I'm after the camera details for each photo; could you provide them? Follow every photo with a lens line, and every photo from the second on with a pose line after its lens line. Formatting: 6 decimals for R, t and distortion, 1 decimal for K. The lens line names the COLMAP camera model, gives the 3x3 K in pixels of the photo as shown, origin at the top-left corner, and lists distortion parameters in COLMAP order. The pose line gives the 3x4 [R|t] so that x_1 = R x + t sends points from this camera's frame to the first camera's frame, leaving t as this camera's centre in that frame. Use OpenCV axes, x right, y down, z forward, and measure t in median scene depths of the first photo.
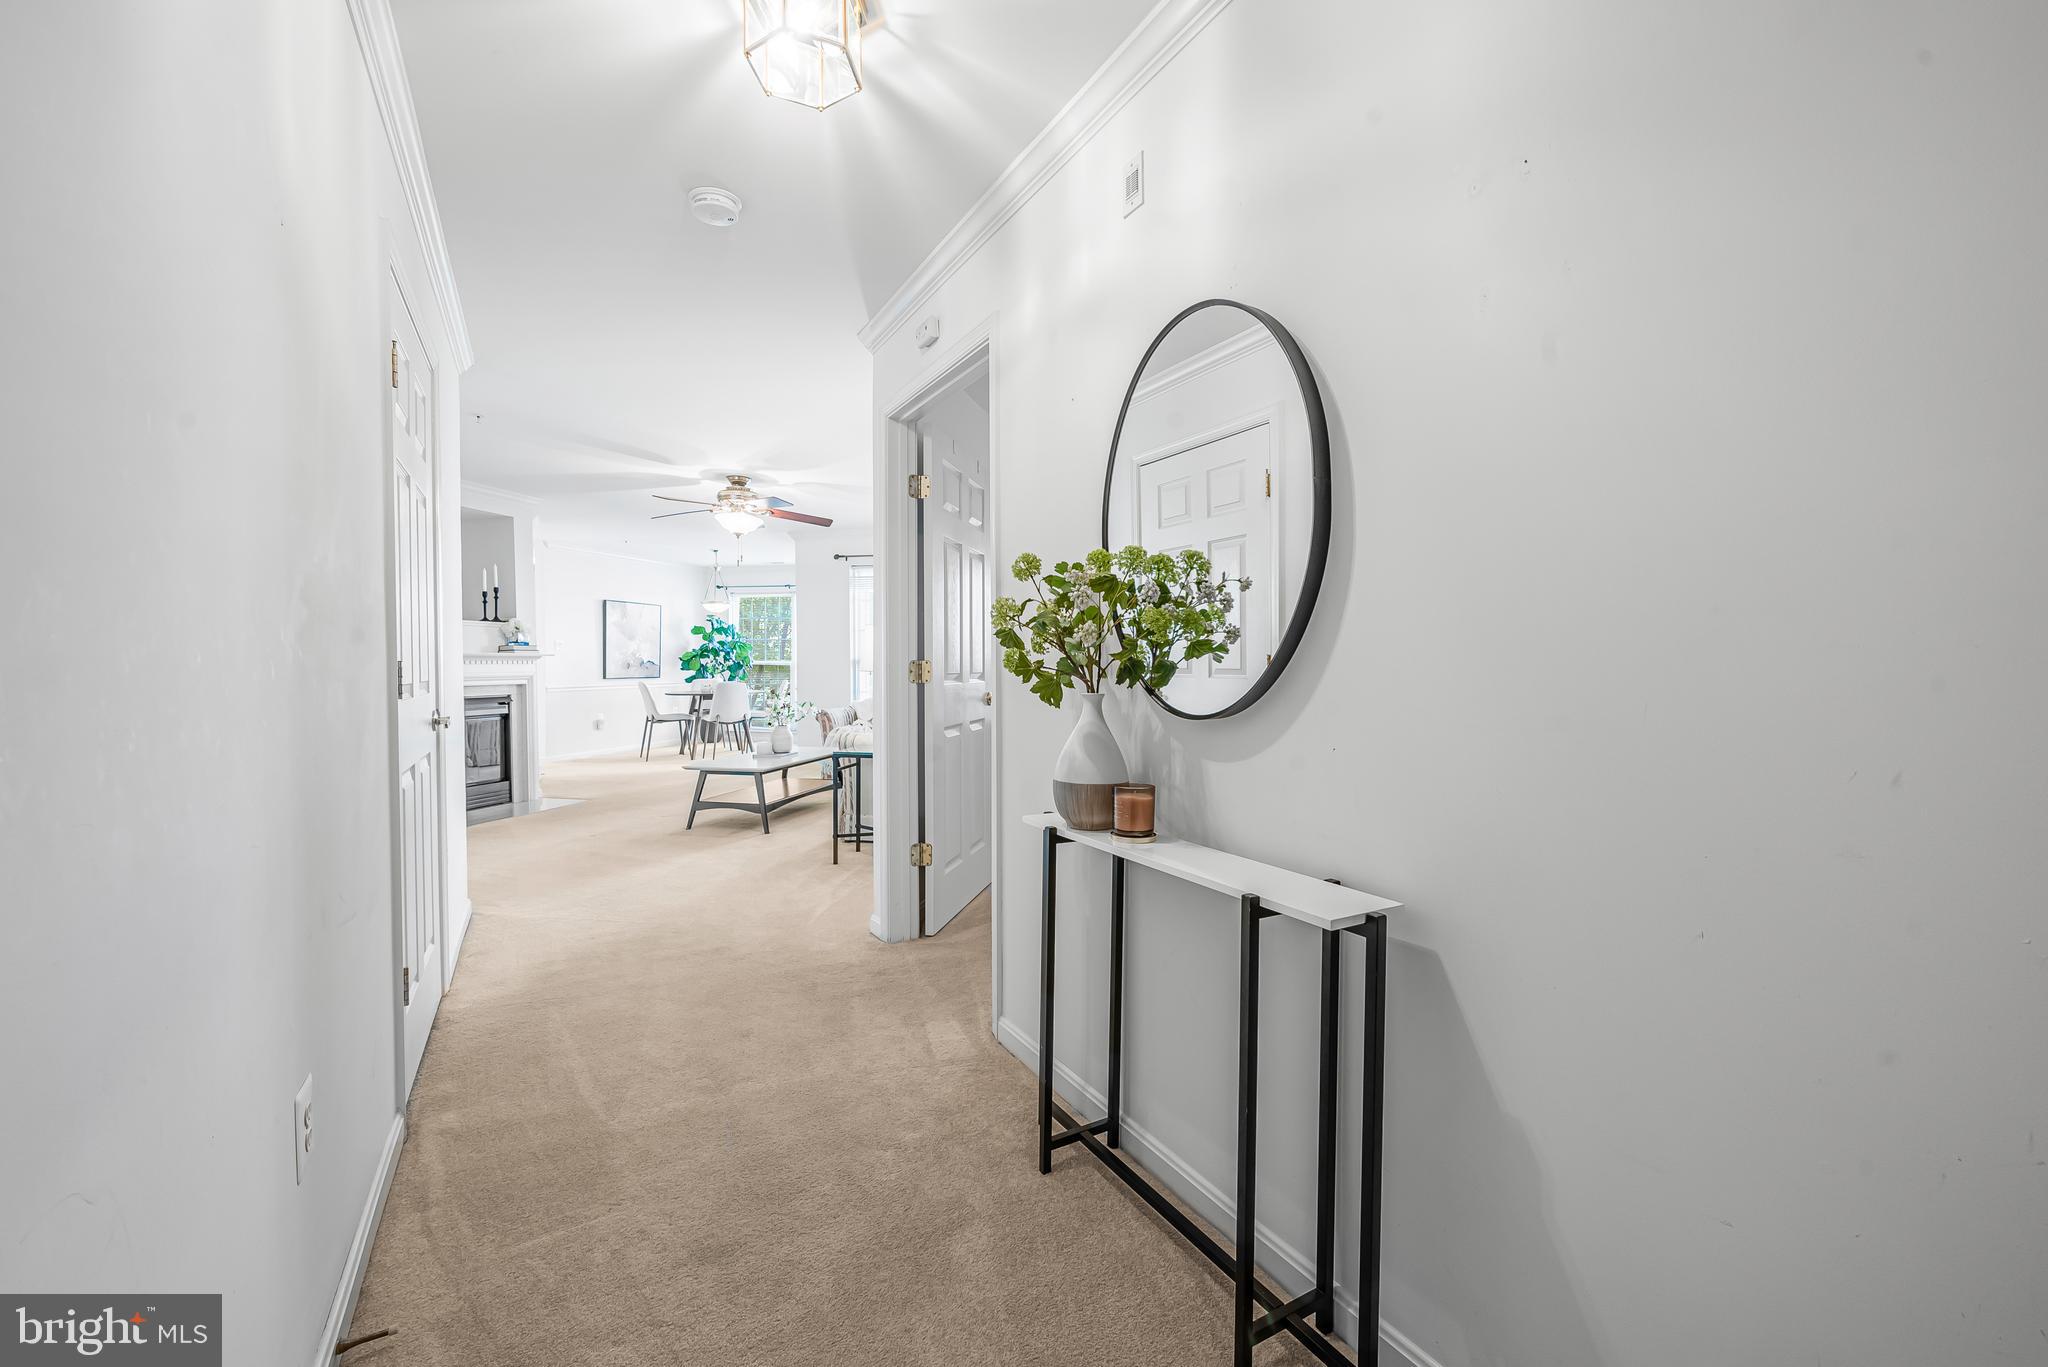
lens RADIAL K [[815.3, 0, 1029.8], [0, 815.3, 672.7], [0, 0, 1]] dist [-0.006613, -0.000245]
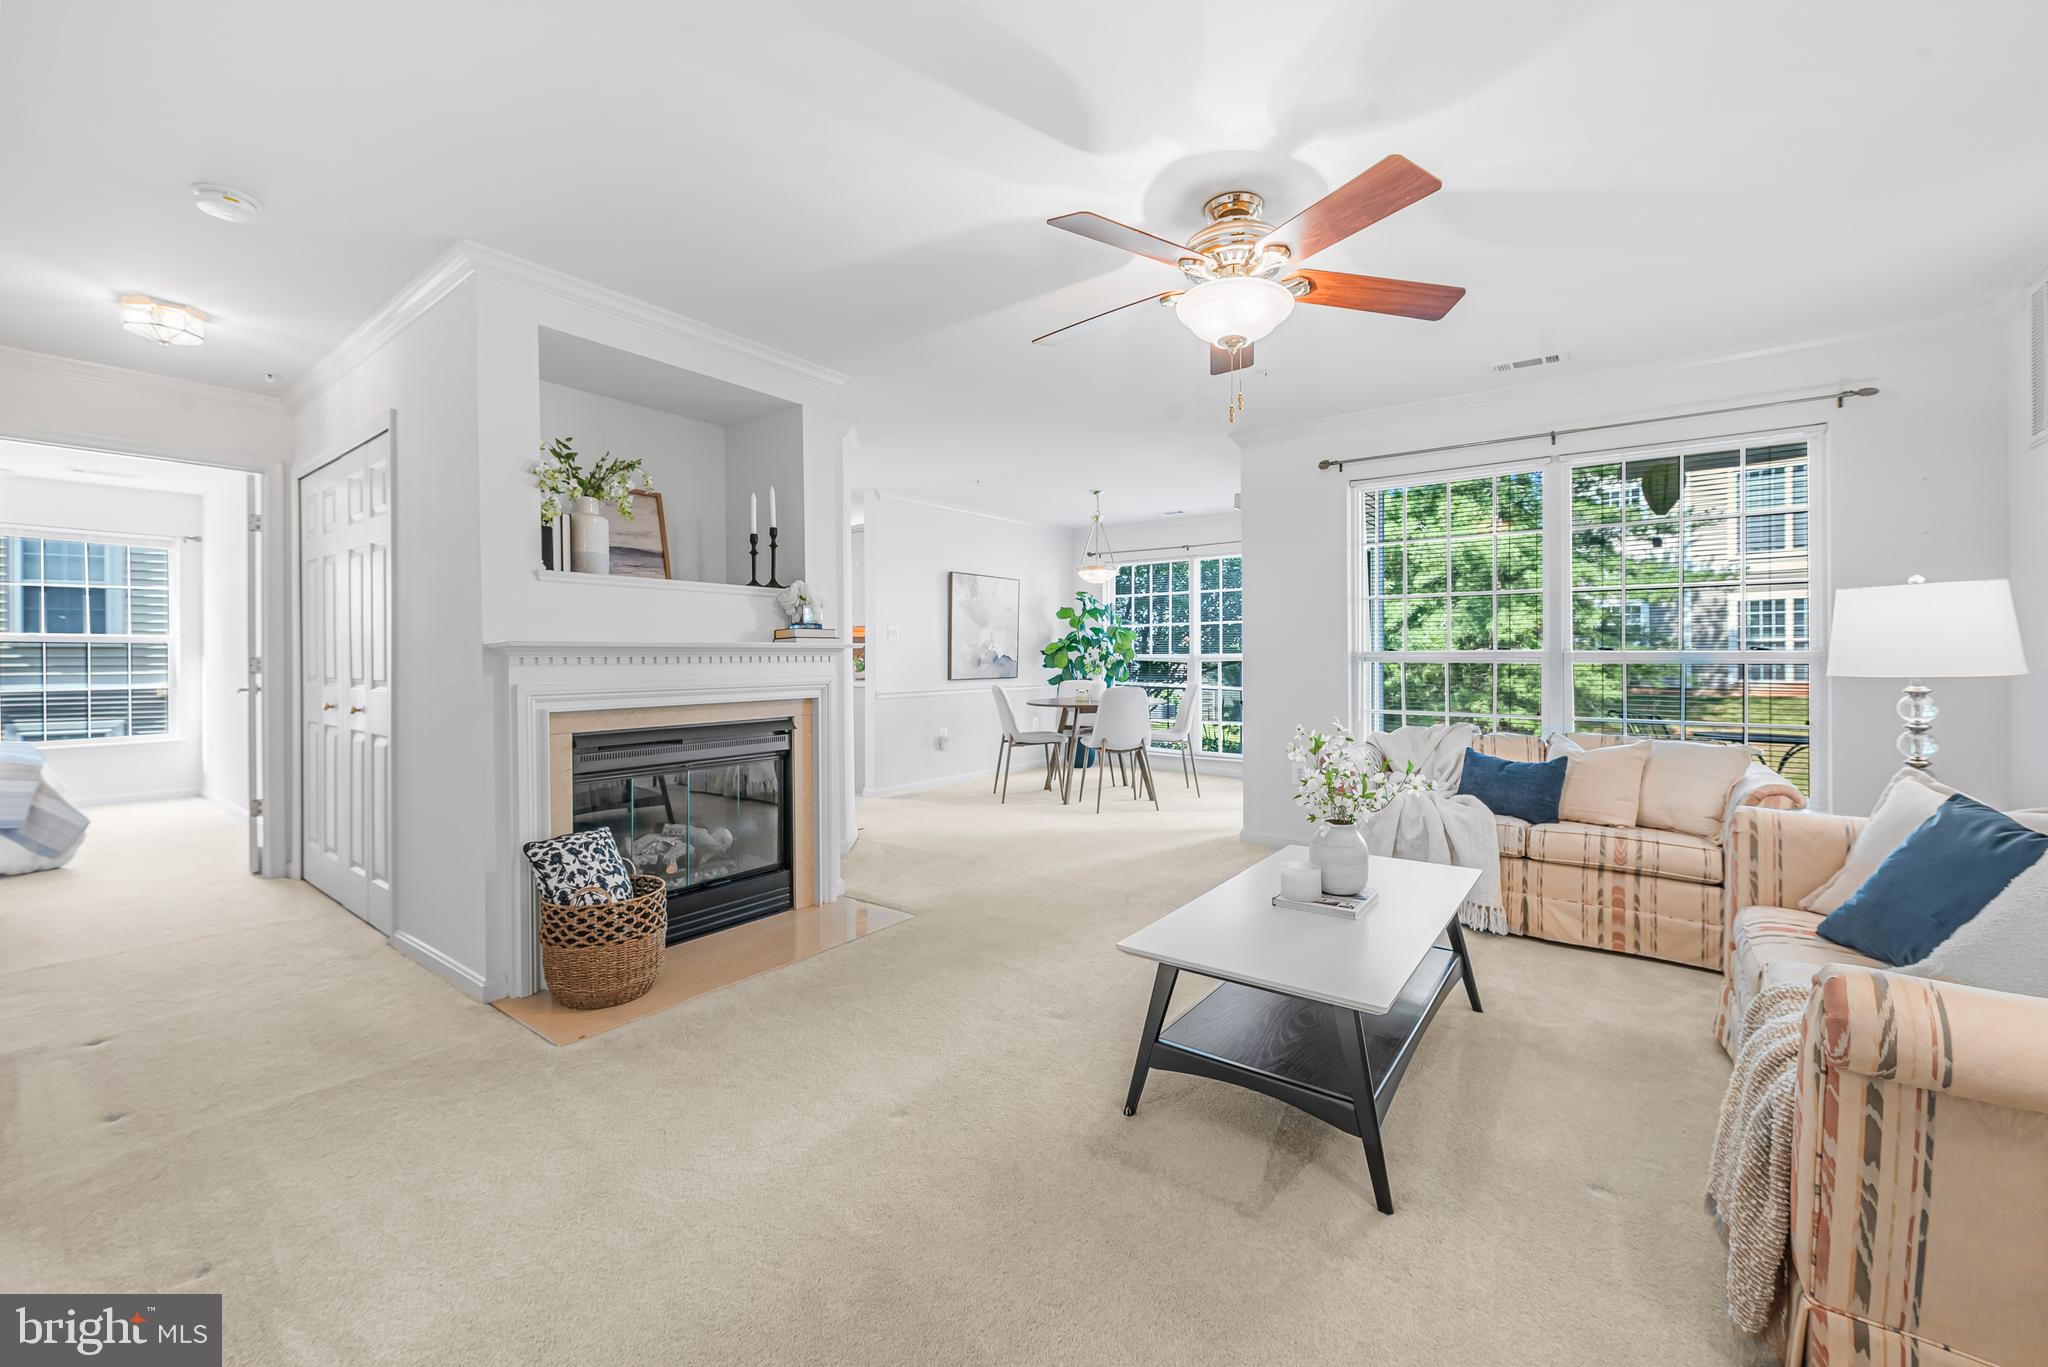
lens RADIAL K [[802.4, 0, 1015.2], [0, 802.4, 657.2], [0, 0, 1]] dist [0.000200, 0.000008]
pose [[0.916684, -0.000429, -0.399612, -0.179645], [-0.003692, 0.999948, -0.009544, -0.006048], [0.399595, 0.010224, 0.916635, 0.360449]]
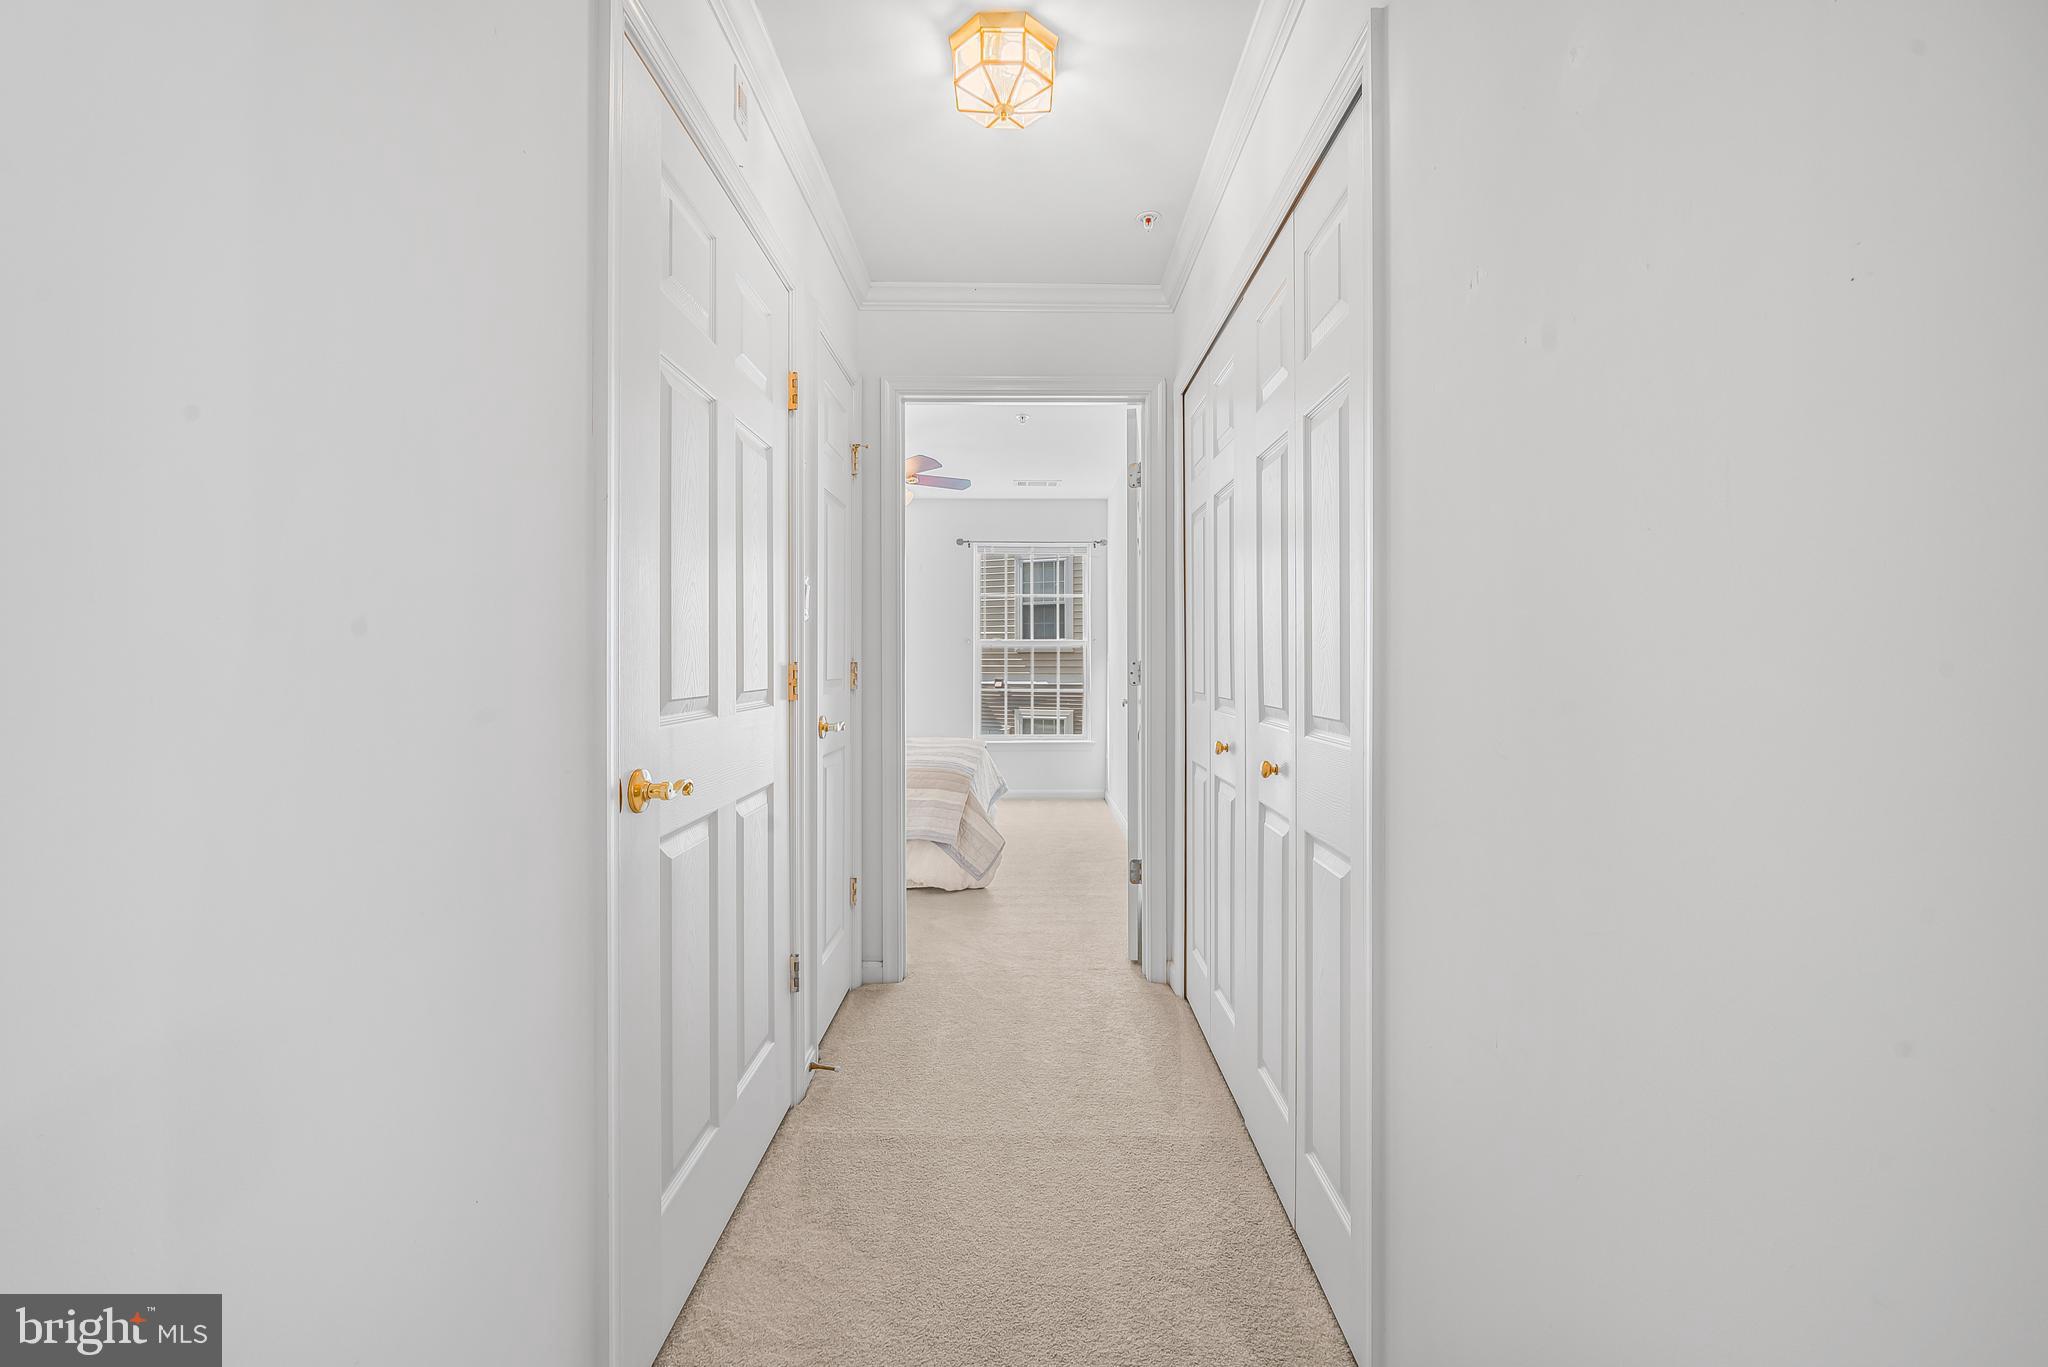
lens RADIAL K [[823.2, 0, 1027.9], [0, 823.2, 664.1], [0, 0, 1]] dist [-0.003272, -0.000128]
pose [[0.248410, 0.006649, -0.968632, -1.085643], [-0.010380, 0.999937, 0.004202, -0.014750], [0.968599, 0.009011, 0.248463, 0.771089]]
